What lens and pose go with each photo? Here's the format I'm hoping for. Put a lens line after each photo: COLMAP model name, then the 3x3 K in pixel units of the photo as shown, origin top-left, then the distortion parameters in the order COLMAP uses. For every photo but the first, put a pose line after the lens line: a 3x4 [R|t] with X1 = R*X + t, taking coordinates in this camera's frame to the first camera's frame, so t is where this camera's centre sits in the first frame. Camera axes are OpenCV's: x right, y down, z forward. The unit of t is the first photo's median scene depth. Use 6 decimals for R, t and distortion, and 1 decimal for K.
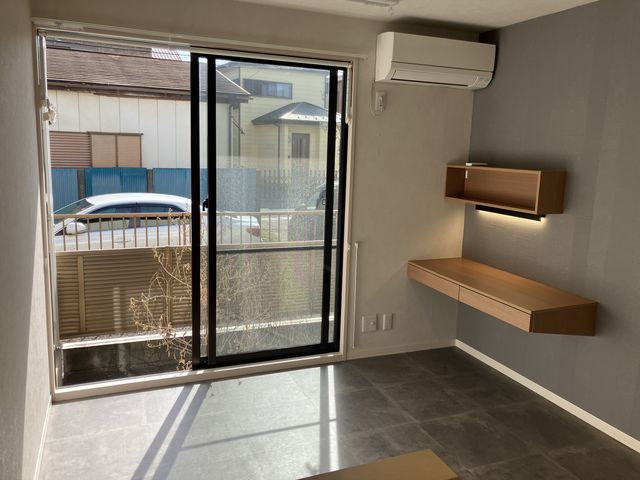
lens RADIAL K [[533.6, 0, 321.7], [0, 533.6, 238.6], [0, 0, 1]] dist [0.018444, -0.008587]
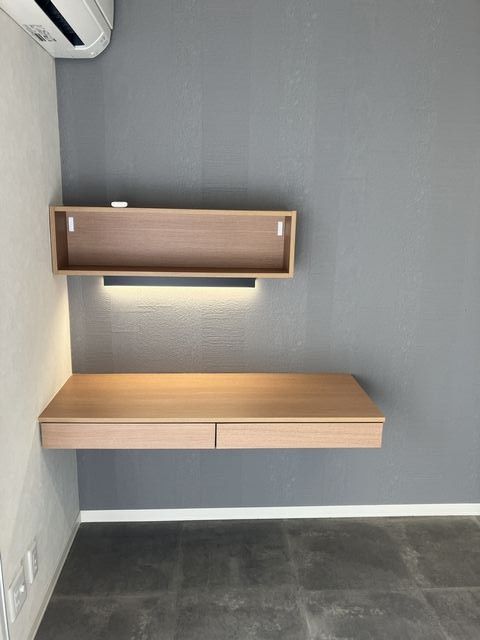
lens RADIAL K [[533.6, 0, 240.2], [0, 533.6, 321.0], [0, 0, 1]] dist [0.018444, -0.008587]
pose [[0.322789, -0.227395, 0.918748, -0.215376], [0.154350, 0.970362, 0.185941, -0.111795], [-0.933800, 0.081788, 0.348321, 0.744394]]
